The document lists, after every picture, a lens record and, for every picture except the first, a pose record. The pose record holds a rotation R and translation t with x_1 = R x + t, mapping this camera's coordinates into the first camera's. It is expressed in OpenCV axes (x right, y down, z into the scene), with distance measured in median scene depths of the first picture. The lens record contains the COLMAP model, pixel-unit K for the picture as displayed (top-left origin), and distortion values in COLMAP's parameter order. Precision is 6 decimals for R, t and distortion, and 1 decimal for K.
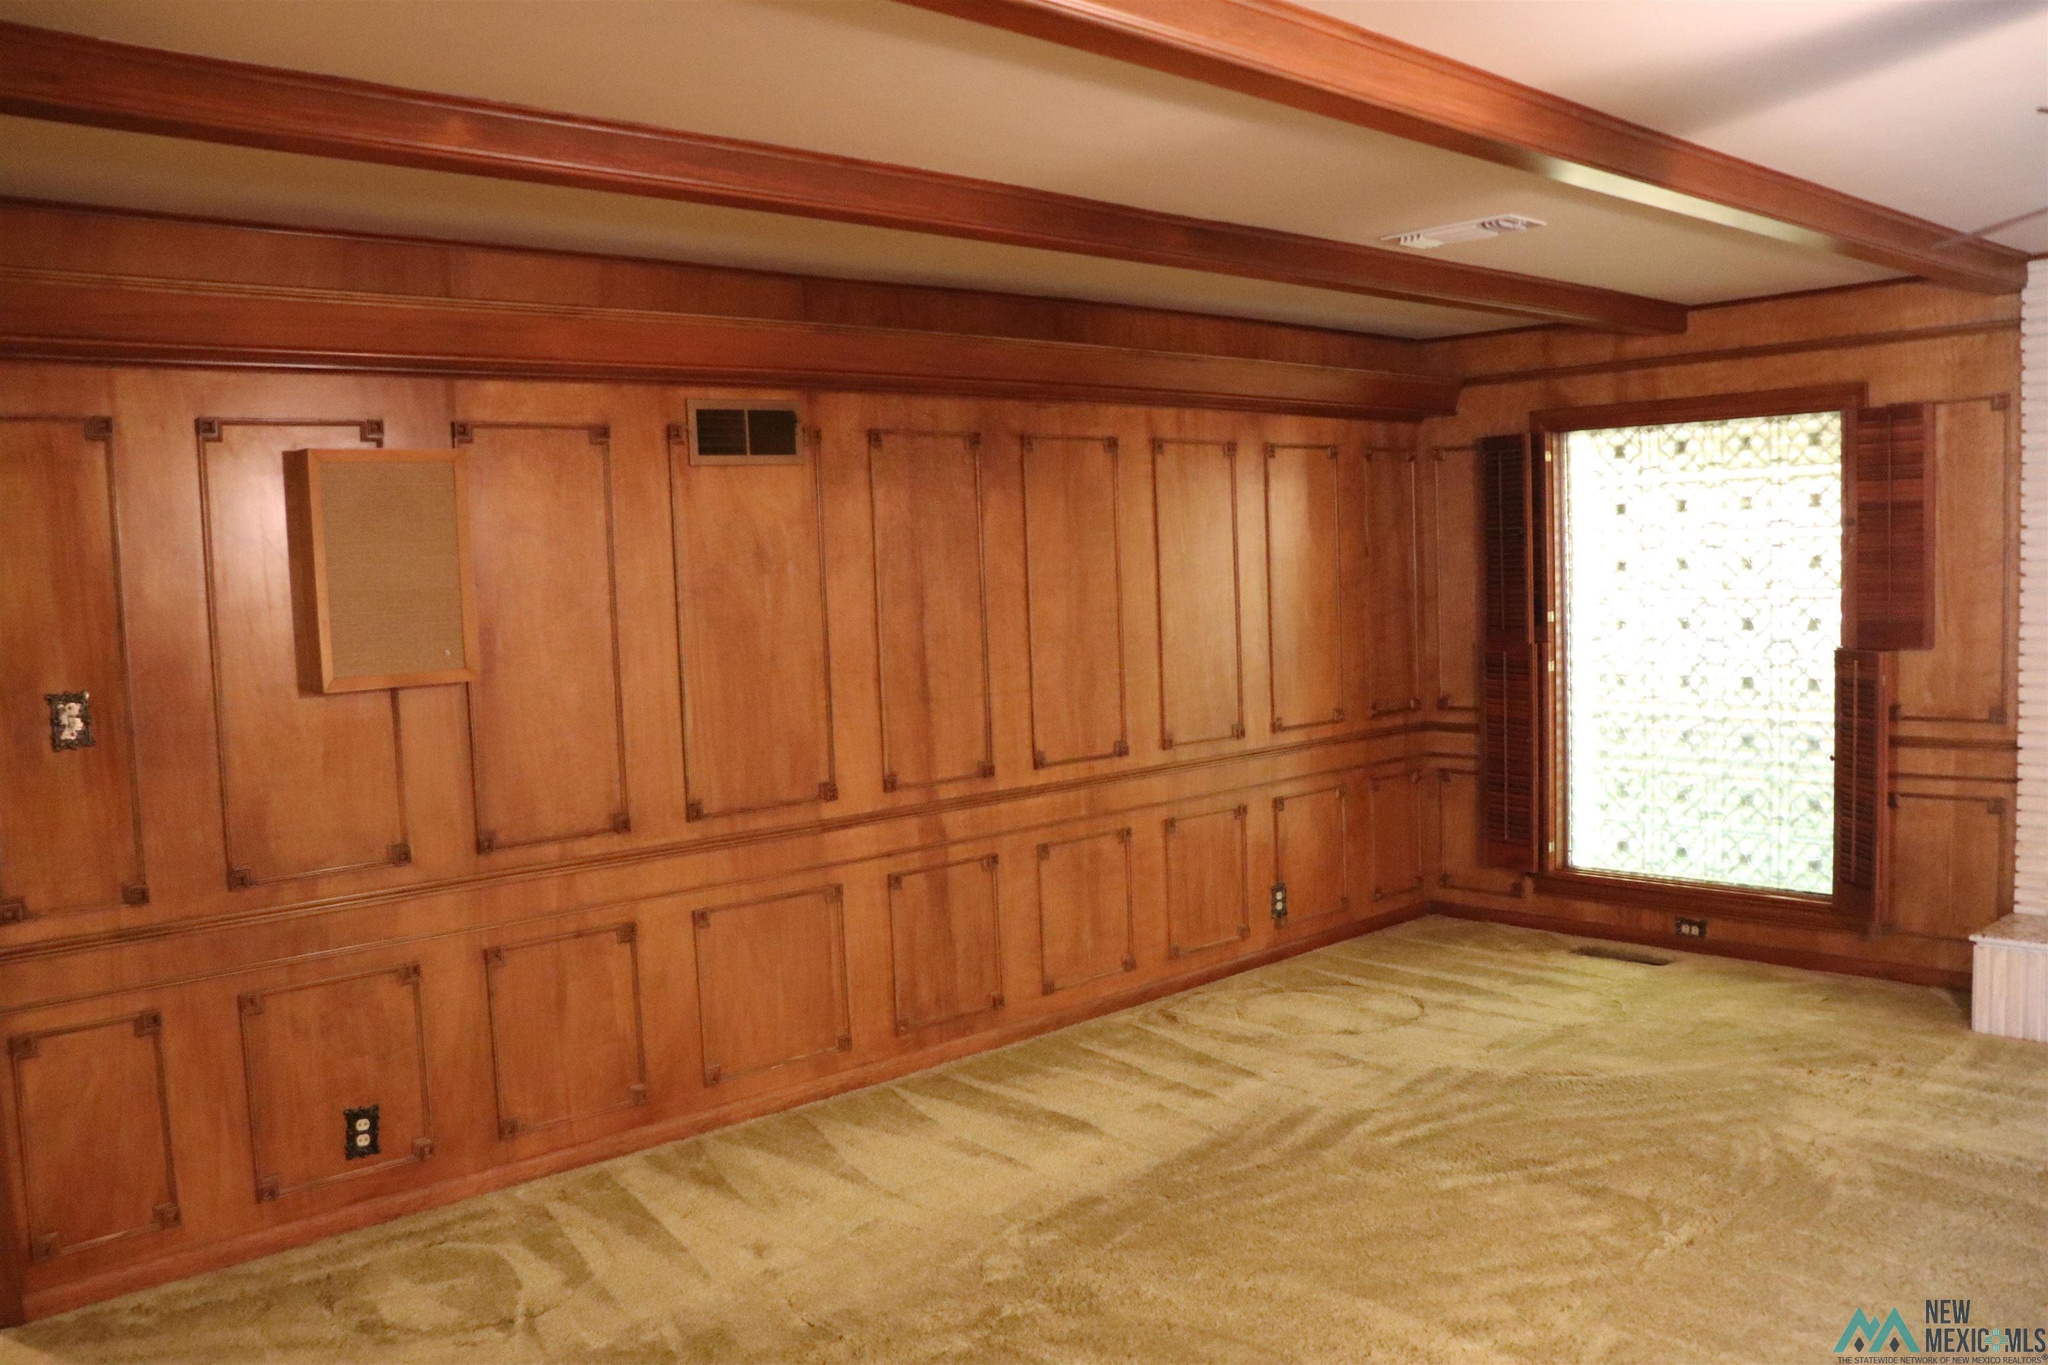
lens RADIAL K [[1698.2, 0, 1012.5], [0, 1698.2, 703.7], [0, 0, 1]] dist [-0.174770, 0.162593]
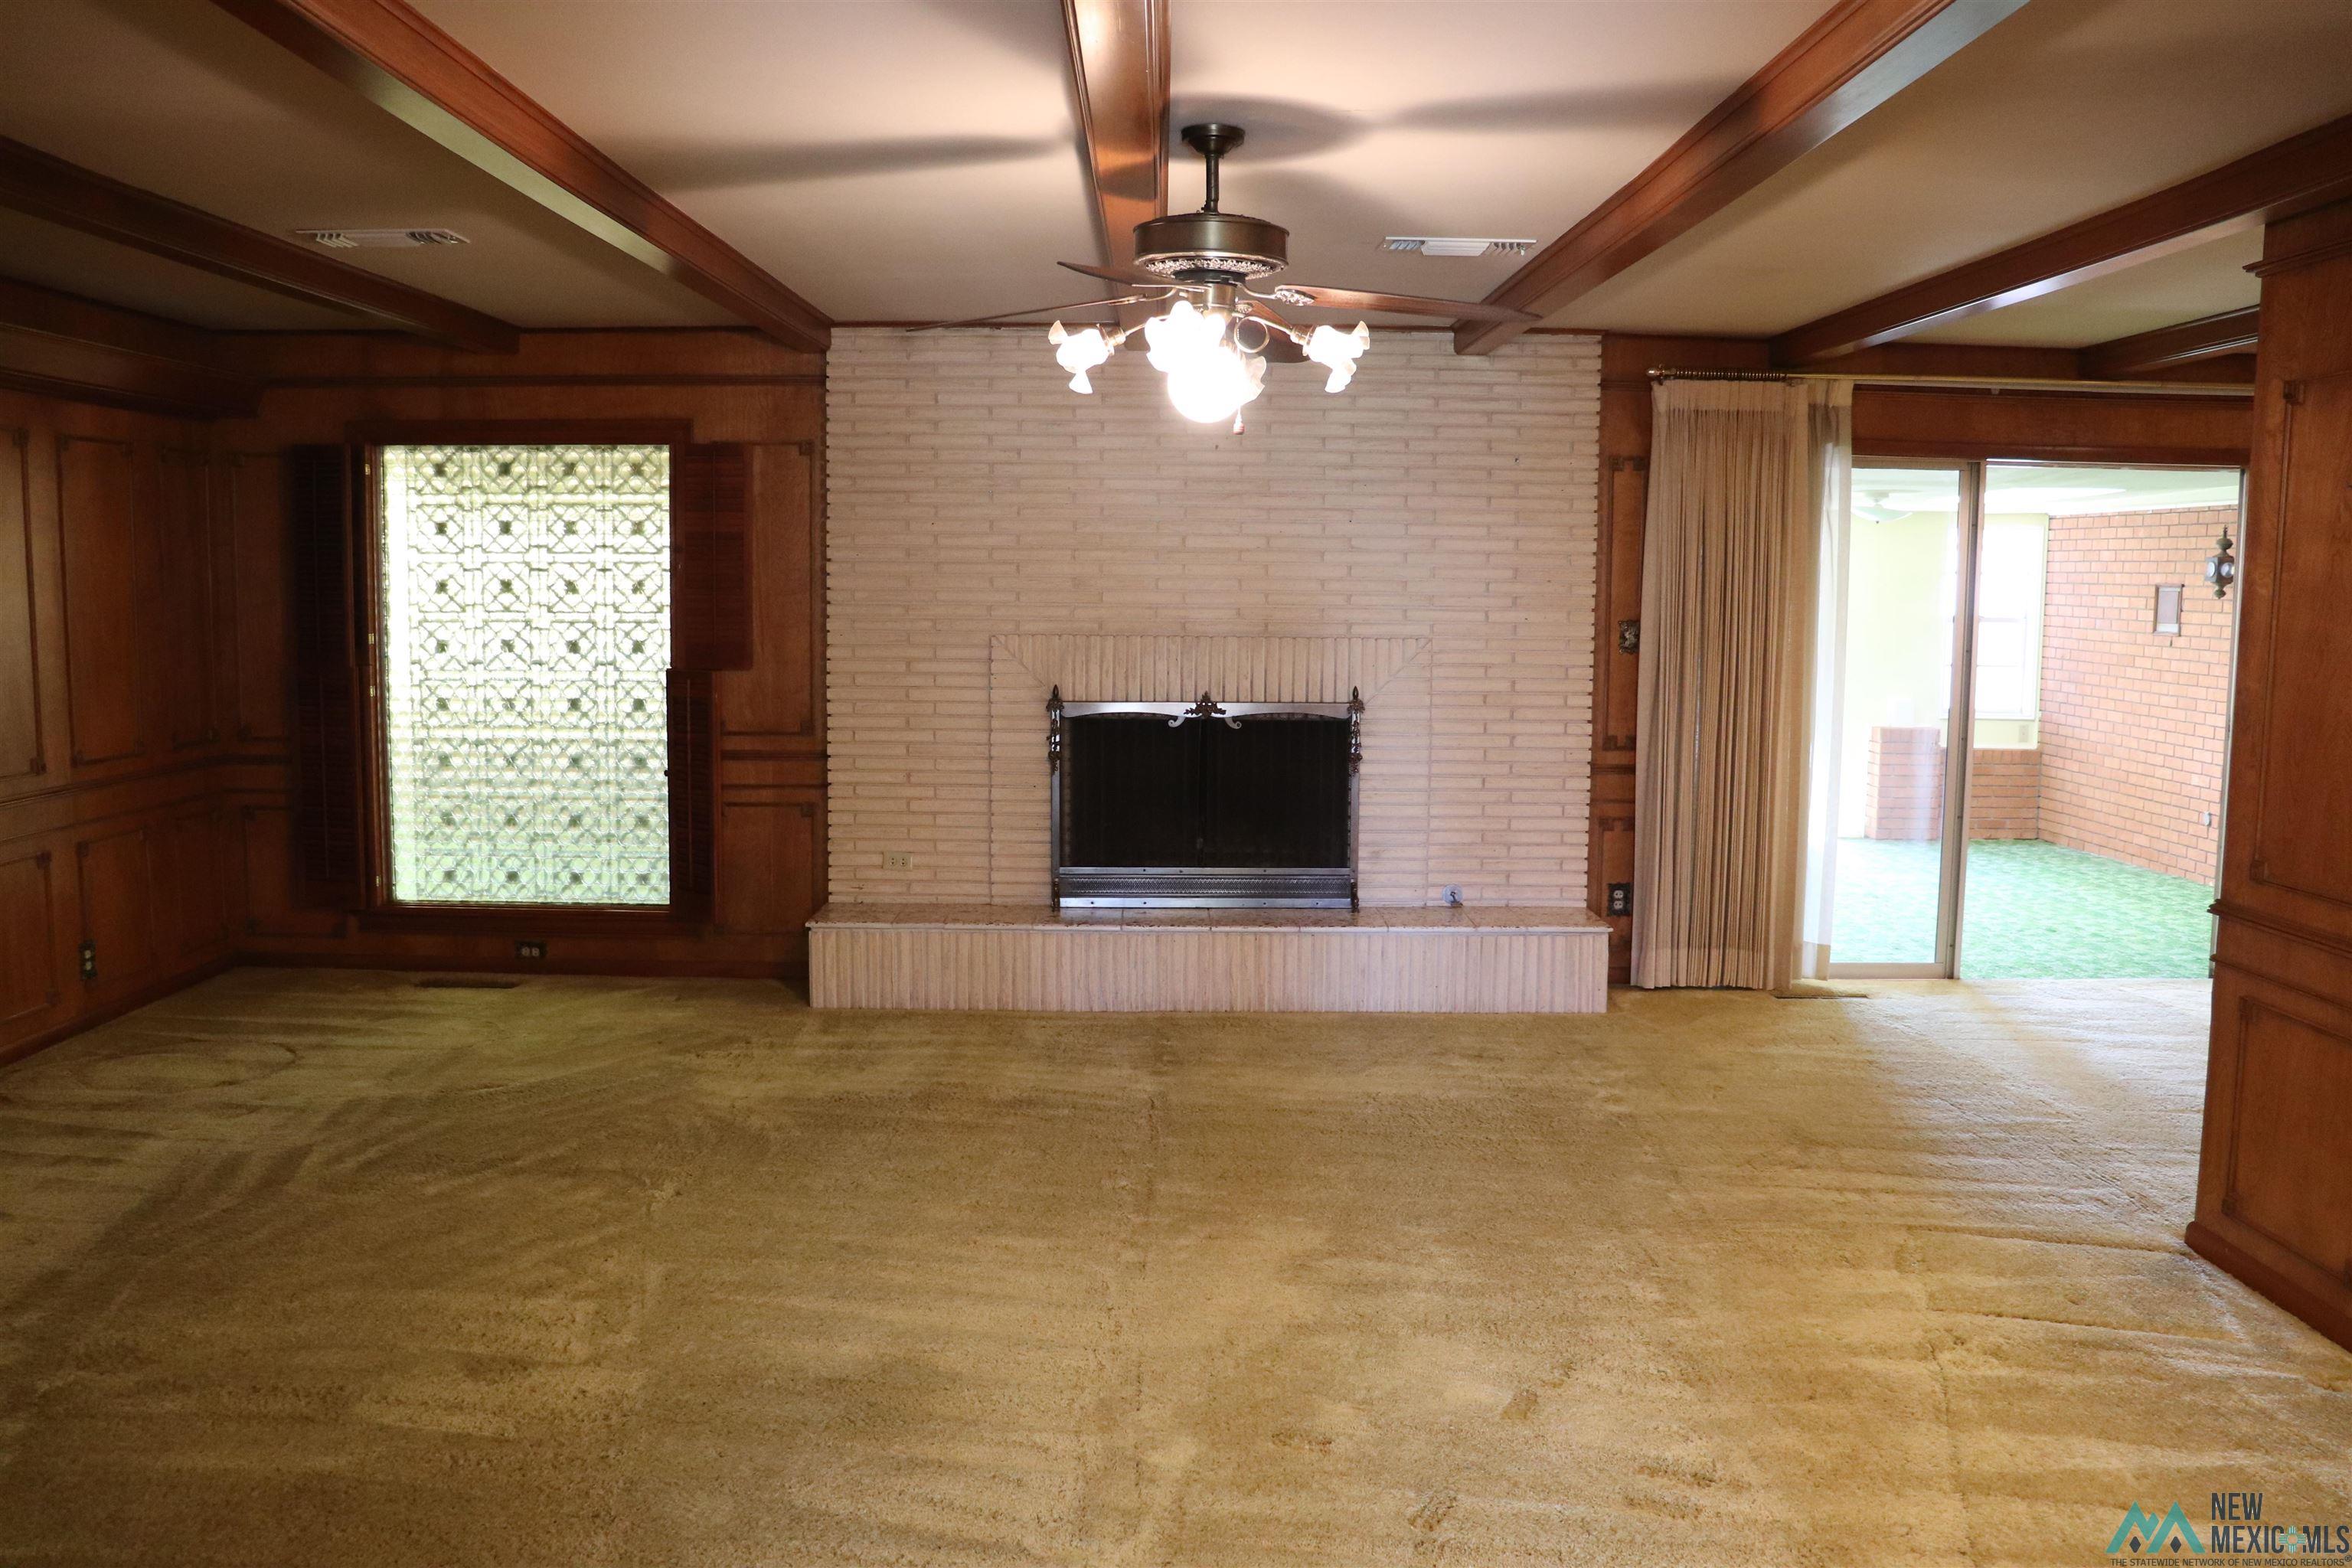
lens RADIAL K [[1950.2, 0, 1178.4], [0, 1950.2, 793.8], [0, 0, 1]] dist [-0.174770, 0.162593]
pose [[0.671694, -0.037518, 0.739878, -0.210571], [0.025660, 0.999296, 0.027377, 0.022531], [-0.740384, 0.000596, 0.672184, -0.082293]]
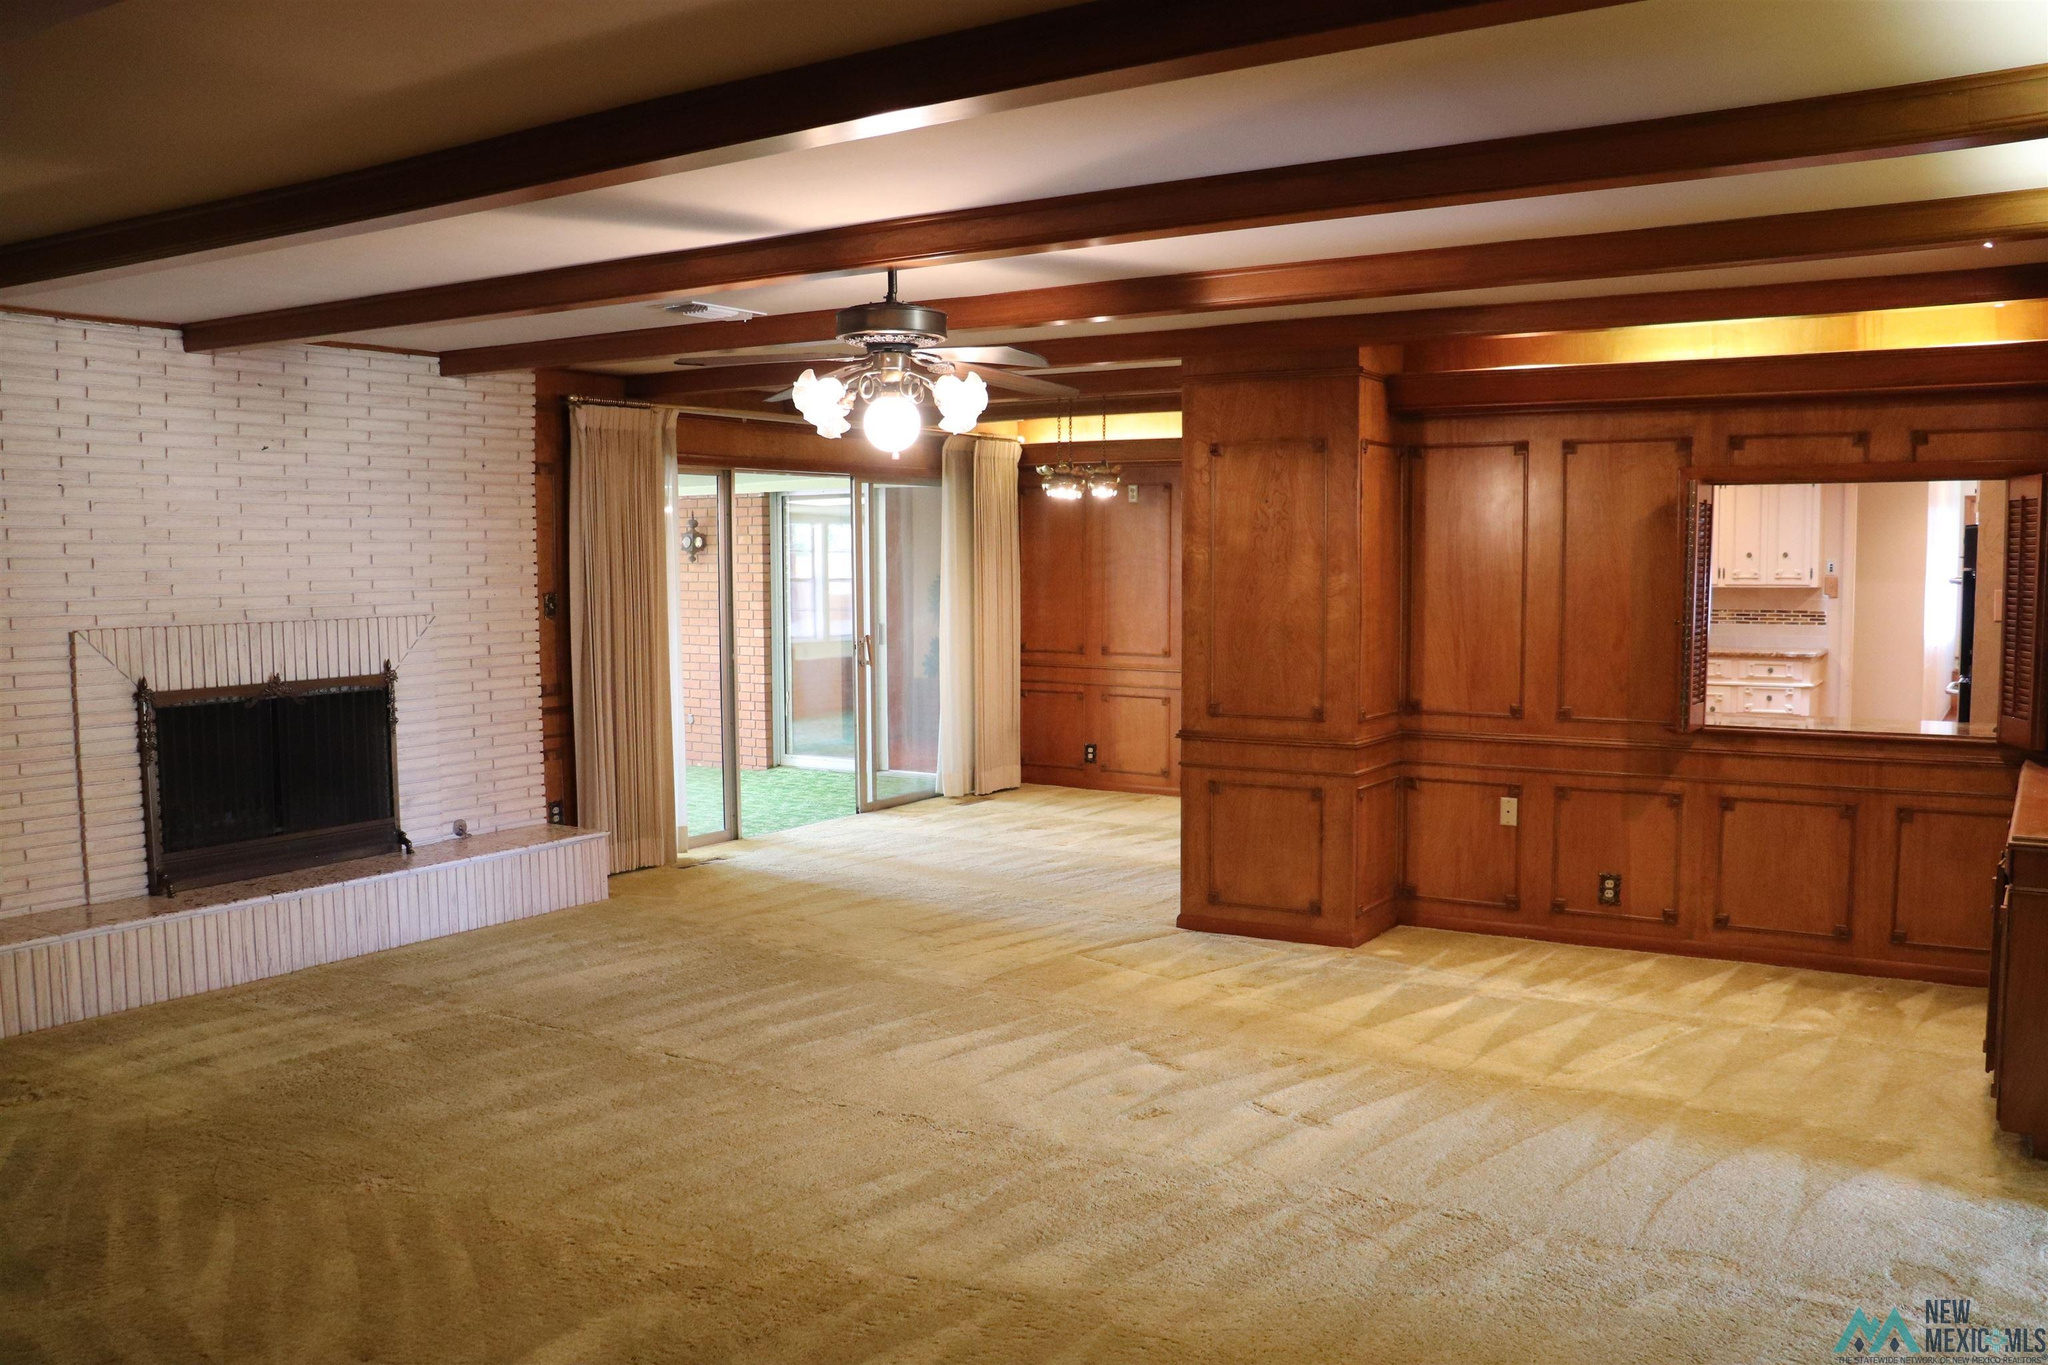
lens RADIAL K [[1698.2, 0, 1016.9], [0, 1698.2, 694.1], [0, 0, 1]] dist [-0.174770, 0.162593]
pose [[-0.262692, -0.039428, 0.964074, -0.529868], [0.094523, 0.993307, 0.066380, -0.023418], [-0.960239, 0.108565, -0.257206, 0.576822]]
